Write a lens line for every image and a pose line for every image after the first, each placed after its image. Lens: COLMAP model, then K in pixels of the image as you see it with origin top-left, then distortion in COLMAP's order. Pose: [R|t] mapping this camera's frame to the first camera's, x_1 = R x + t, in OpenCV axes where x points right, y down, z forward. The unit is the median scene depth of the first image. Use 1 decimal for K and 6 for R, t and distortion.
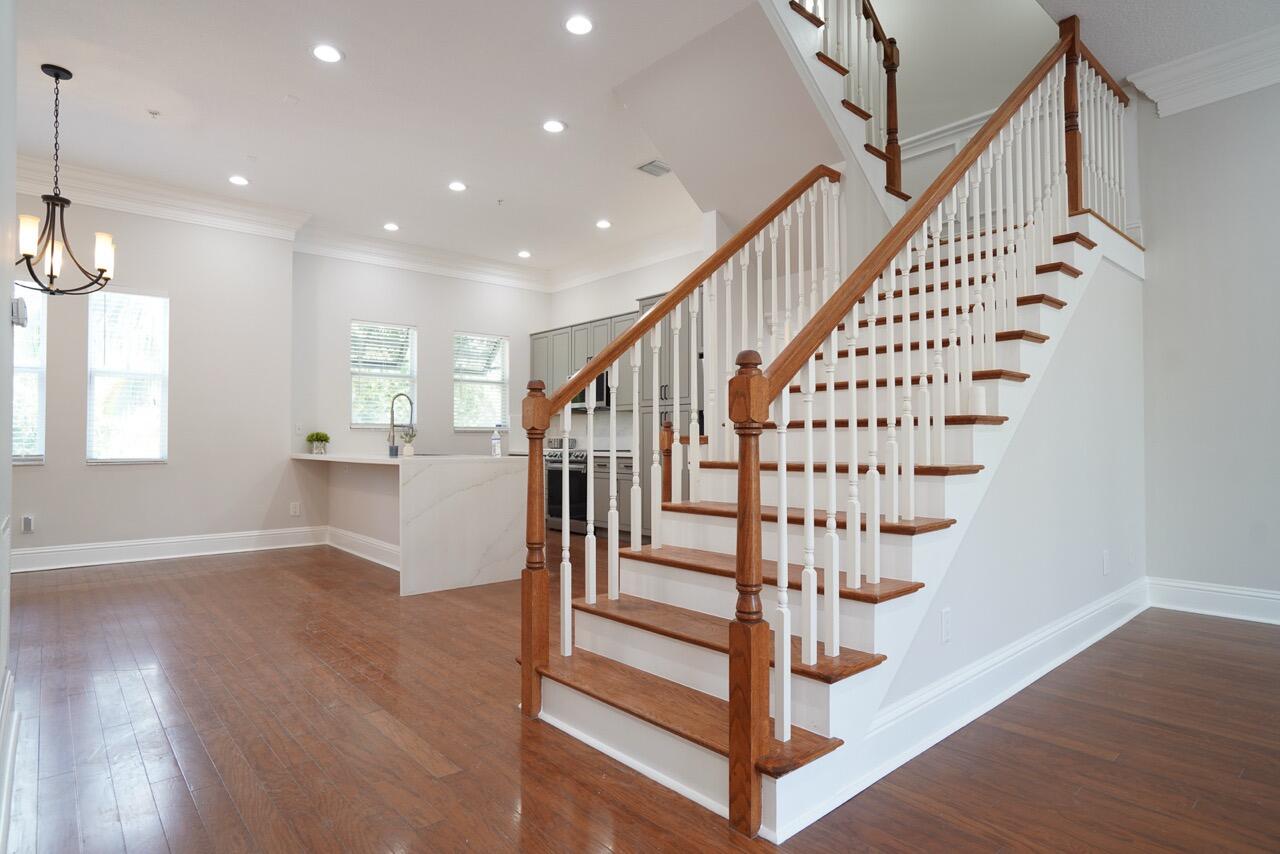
lens RADIAL K [[701.4, 0, 648.2], [0, 701.4, 432.9], [0, 0, 1]] dist [-0.034397, 0.008873]
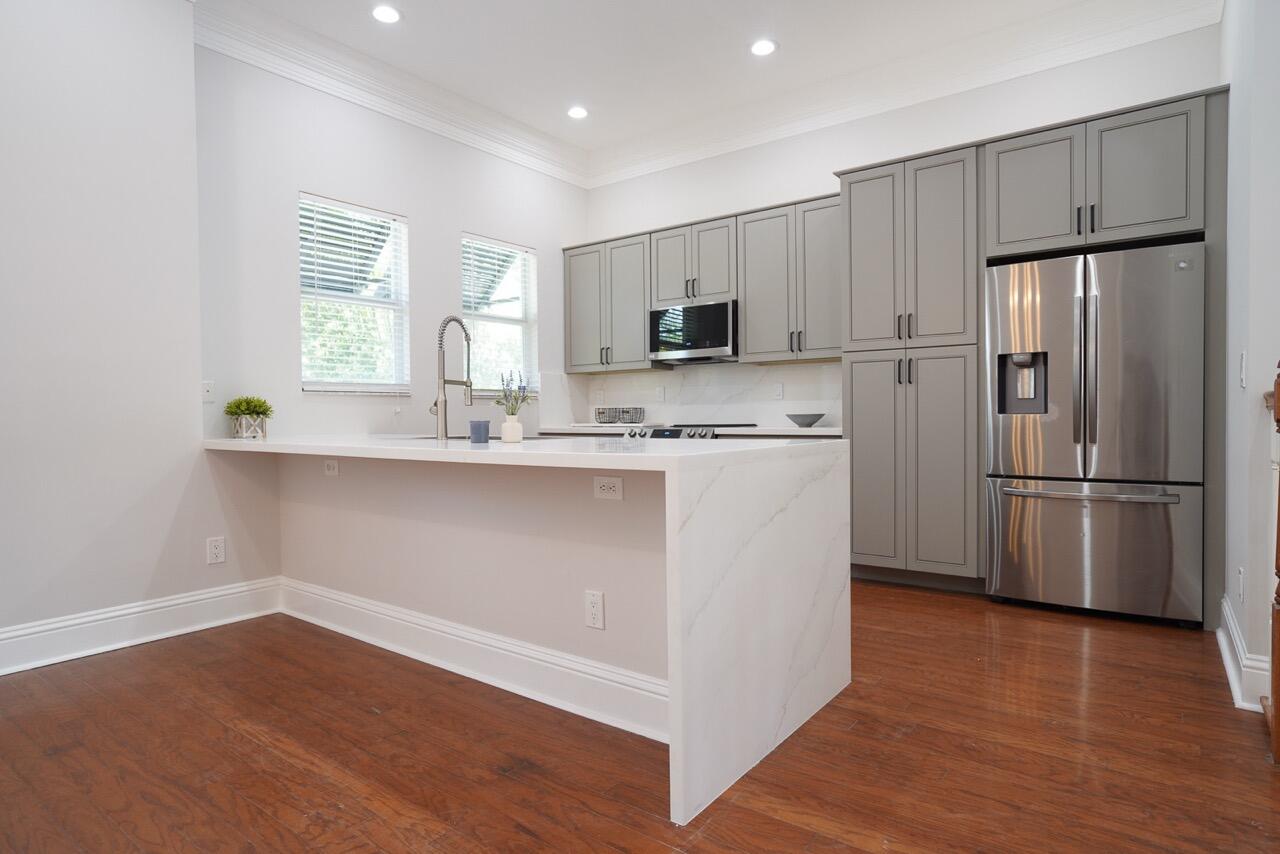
lens RADIAL K [[701.4, 0, 640.9], [0, 701.4, 428.2], [0, 0, 1]] dist [-0.034397, 0.008873]
pose [[0.976834, -0.013601, 0.213566, -0.303815], [0.006923, 0.999464, 0.031986, 0.007631], [-0.213887, -0.029767, 0.976405, 0.436083]]
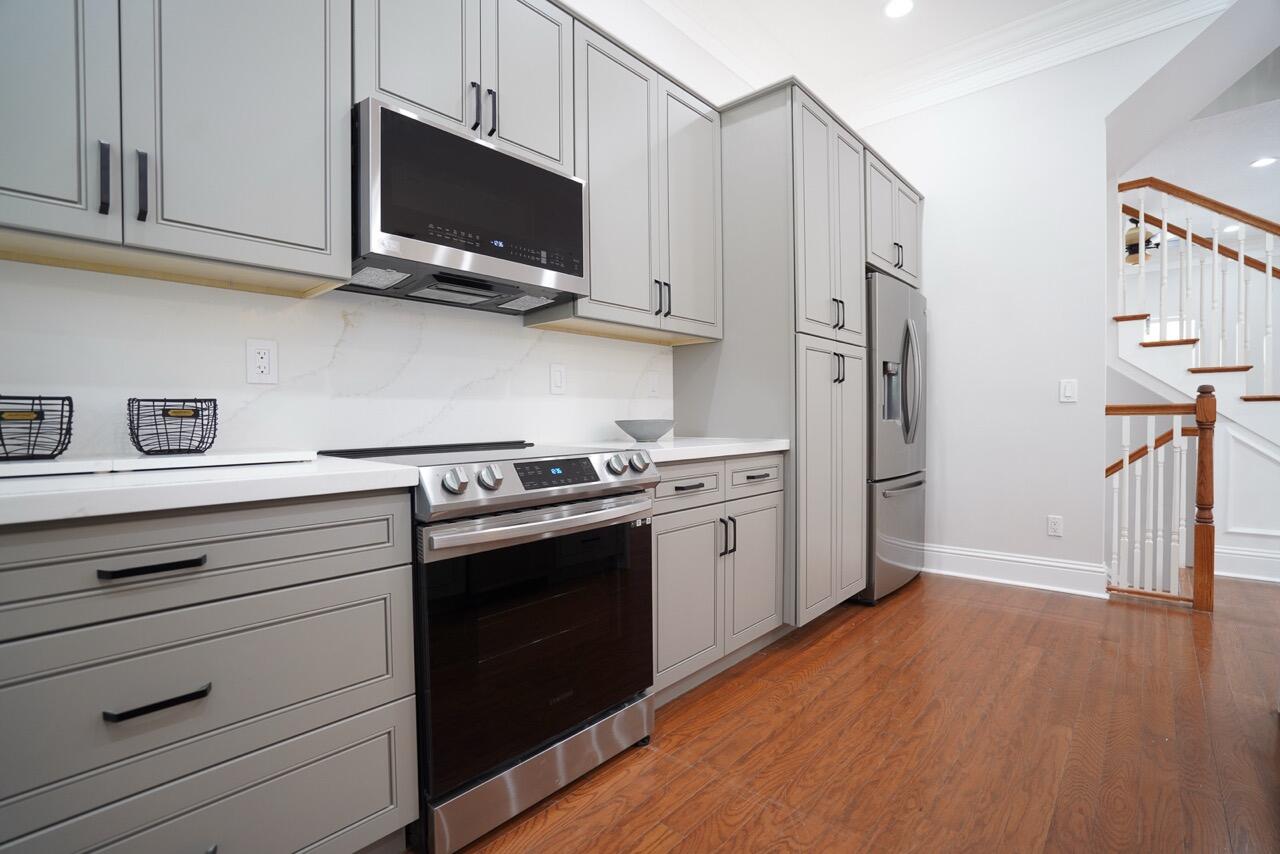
lens RADIAL K [[588.8, 0, 637.2], [0, 588.8, 432.6], [0, 0, 1]] dist [-0.044980, 0.009343]
pose [[-0.122602, -0.020894, 0.992236, -0.348405], [-0.004566, 0.999780, 0.020488, 0.016981], [-0.992445, -0.002018, -0.122670, 1.112192]]
